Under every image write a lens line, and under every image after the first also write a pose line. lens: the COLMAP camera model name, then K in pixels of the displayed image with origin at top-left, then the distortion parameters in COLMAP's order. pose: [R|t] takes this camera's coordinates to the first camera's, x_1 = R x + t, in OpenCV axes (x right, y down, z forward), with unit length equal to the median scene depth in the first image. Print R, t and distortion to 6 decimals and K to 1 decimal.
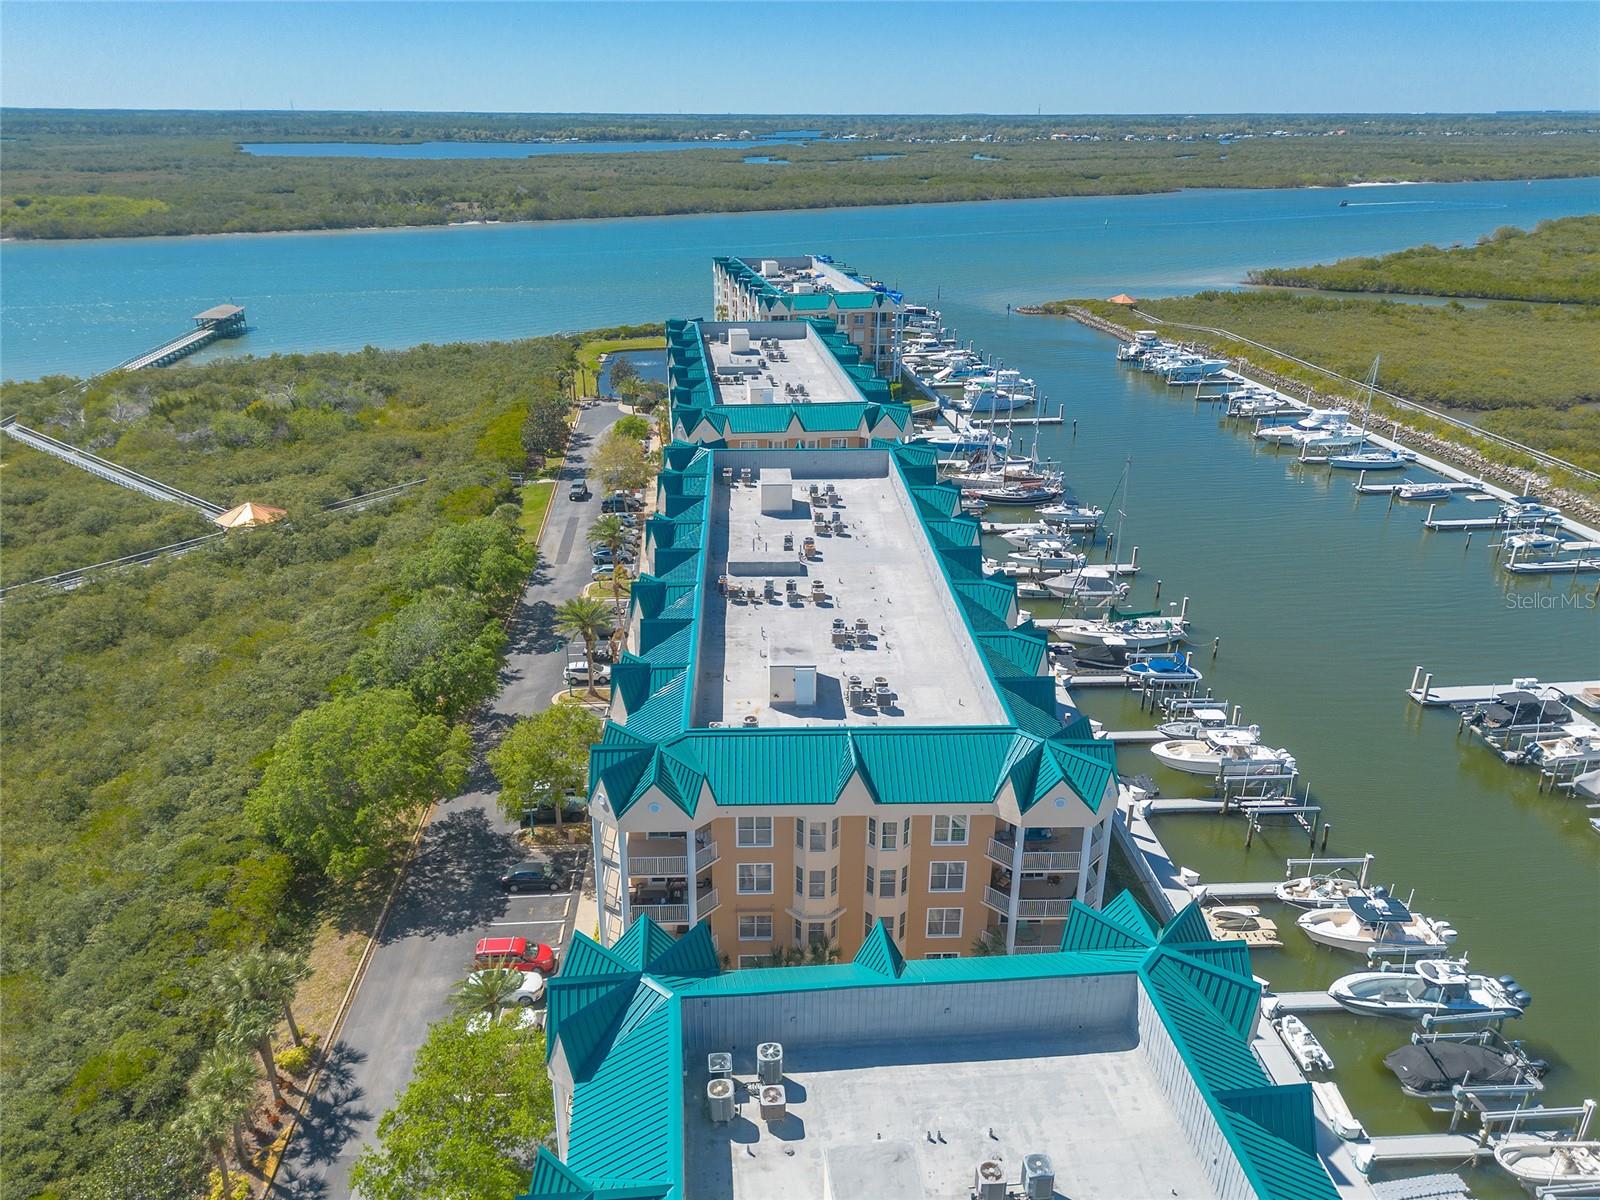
lens RADIAL K [[1145.9, 0, 781.5], [0, 1145.9, 594.3], [0, 0, 1]] dist [0.063607, -0.061857]
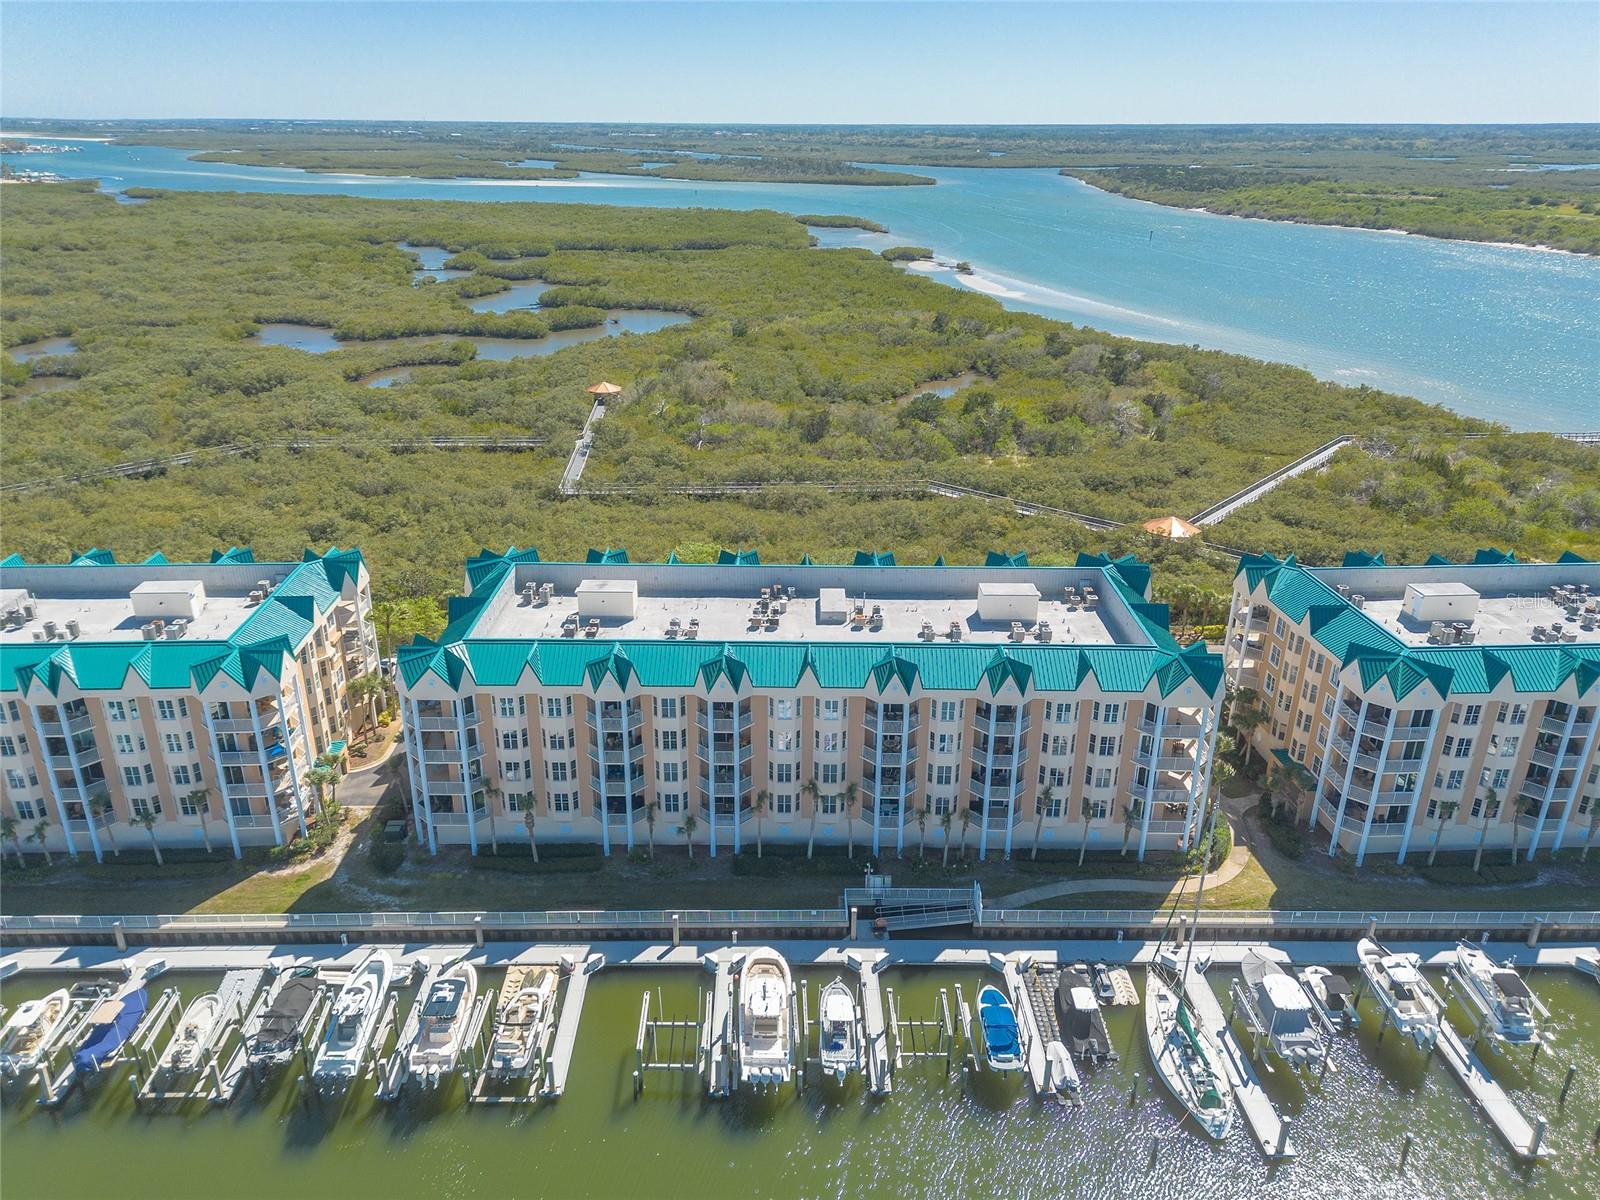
lens RADIAL K [[1132.0, 0, 779.0], [0, 1132.0, 596.2], [0, 0, 1]] dist [0.058496, -0.059531]
pose [[-0.051193, 0.376004, -0.925203, 0.452682], [-0.384217, 0.847699, 0.365765, -0.187932], [0.921822, 0.374204, 0.101071, 0.350248]]
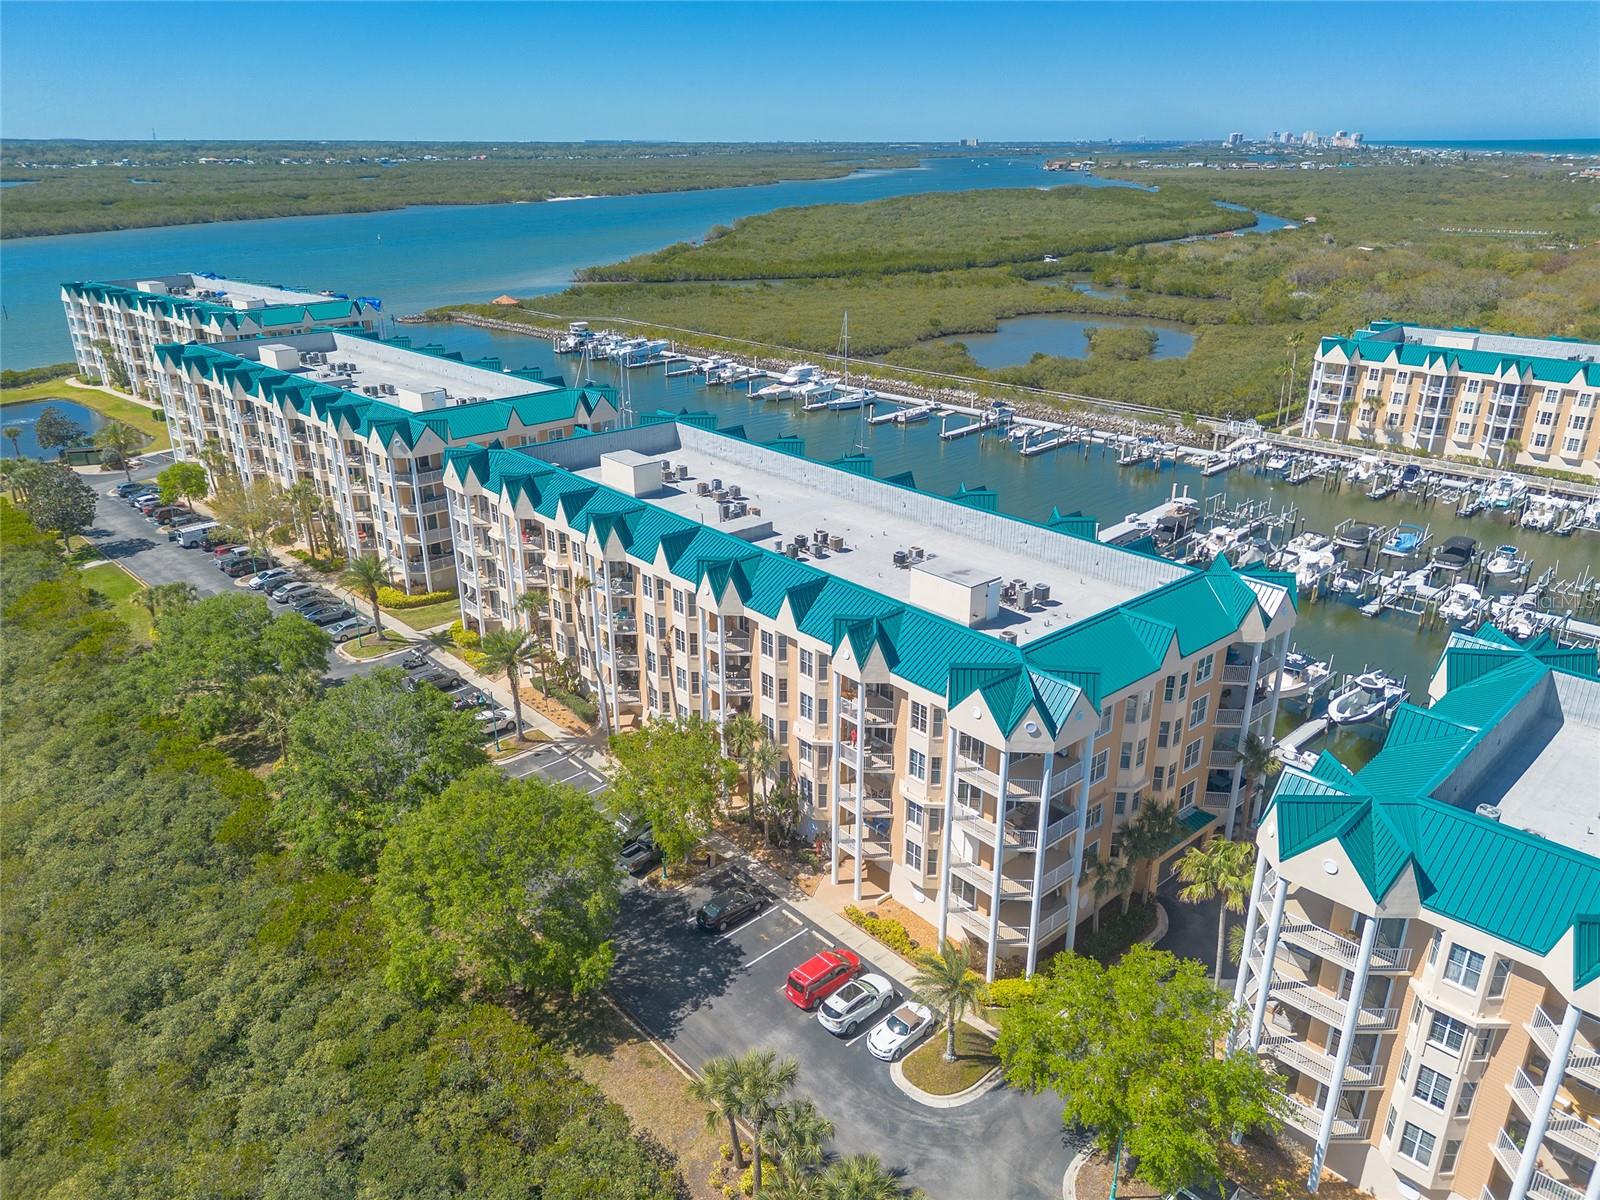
lens RADIAL K [[1114.2, 0, 808.8], [0, 1114.2, 603.9], [0, 0, 1]] dist [0.074068, -0.079147]
pose [[0.769724, -0.245454, 0.589303, -0.226171], [0.247289, 0.965697, 0.079229, -0.011999], [-0.588535, 0.084744, 0.804018, 0.093280]]
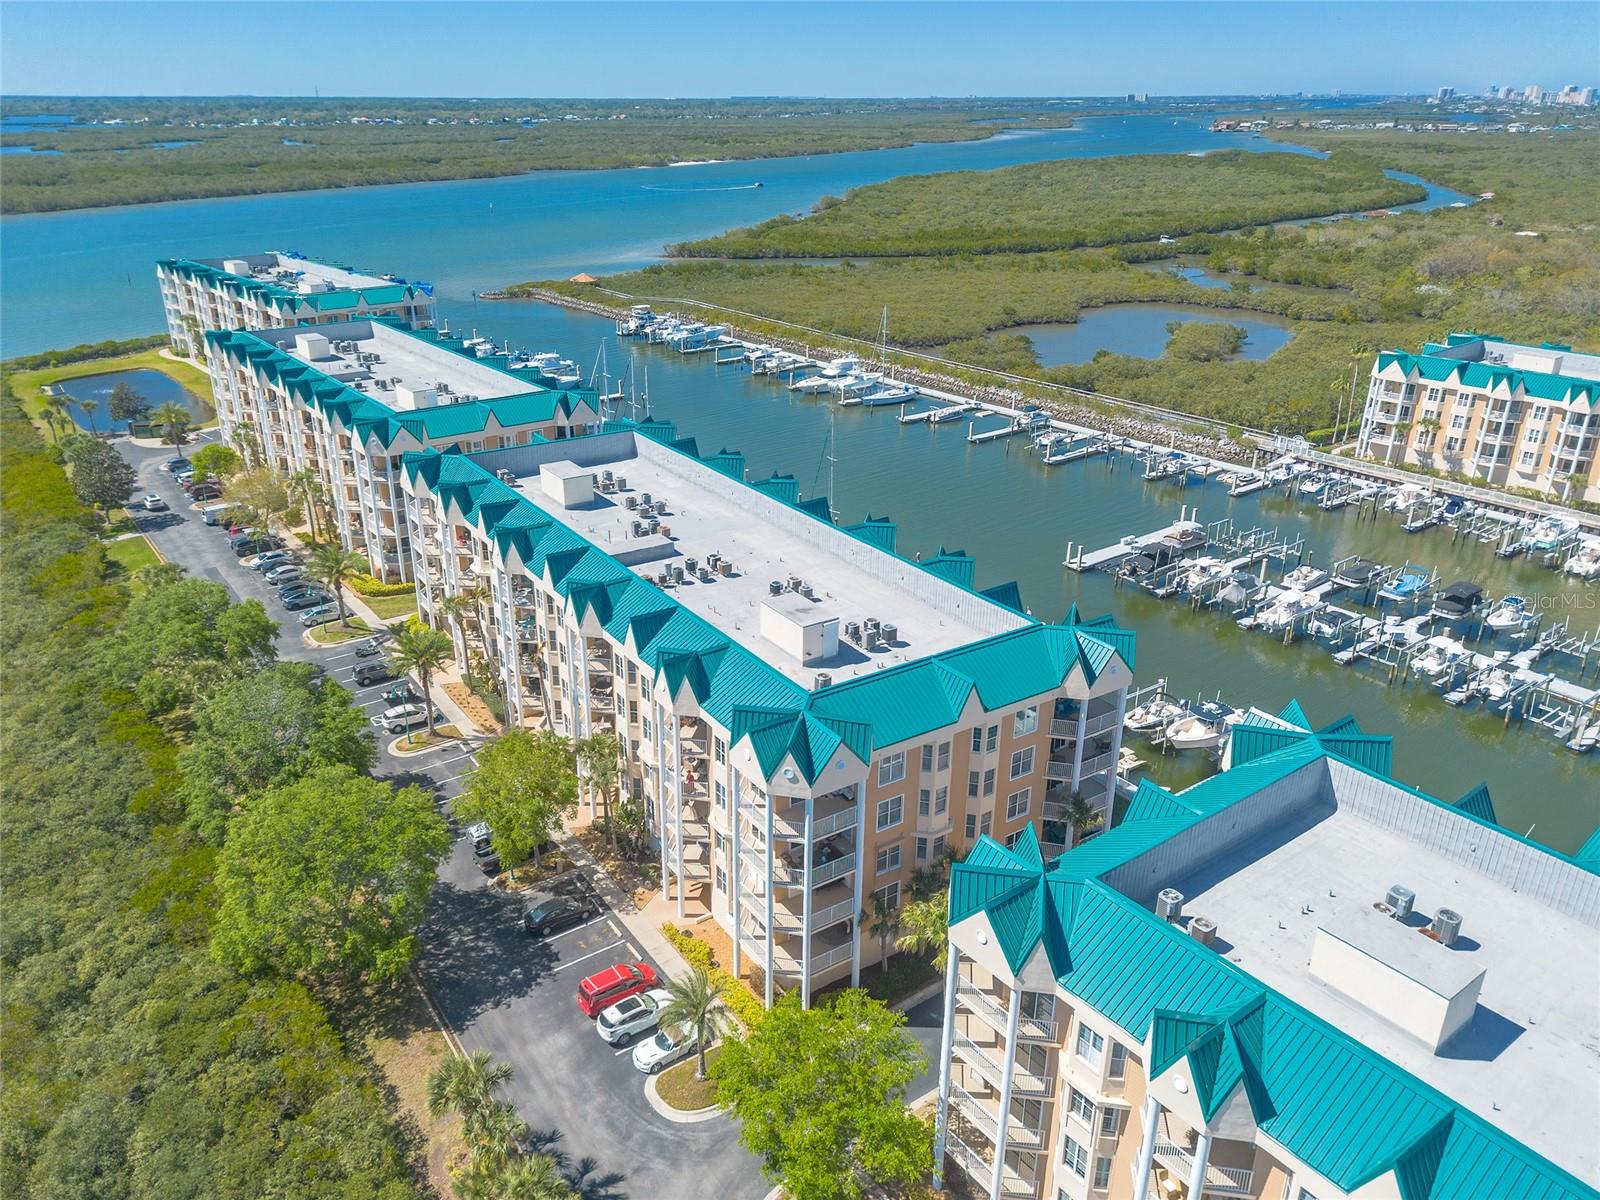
lens RADIAL K [[1157.4, 0, 770.4], [0, 1157.4, 595.8], [0, 0, 1]] dist [0.068747, -0.075234]
pose [[0.856000, -0.205326, 0.474452, -0.170220], [0.200807, 0.977740, 0.060838, -0.011495], [-0.476383, 0.043196, 0.878176, 0.026434]]
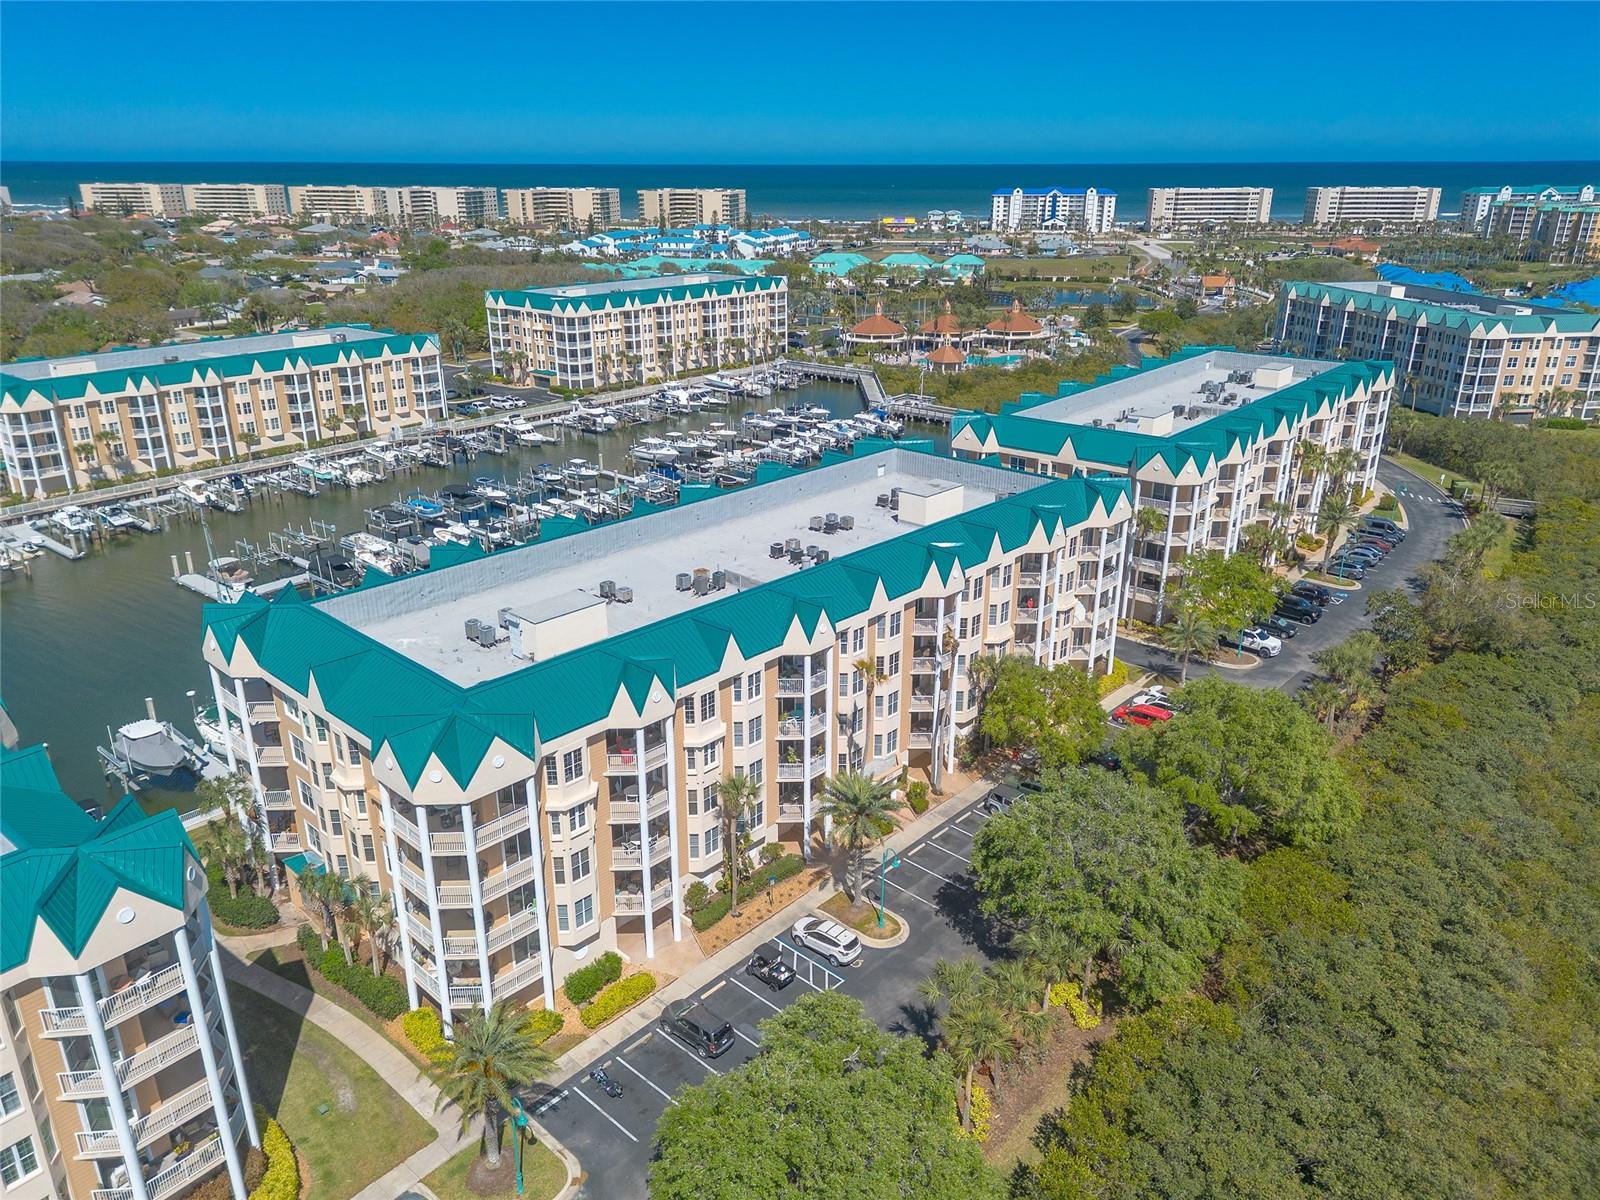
lens RADIAL K [[1118.2, 0, 800.0], [0, 1118.2, 600.0], [0, 0, 1]] dist [0.056764, -0.059692]
pose [[-0.699795, -0.260416, 0.665184, -0.256494], [0.269846, 0.765818, 0.583701, -0.213153], [-0.661415, 0.587968, -0.465643, 0.585456]]
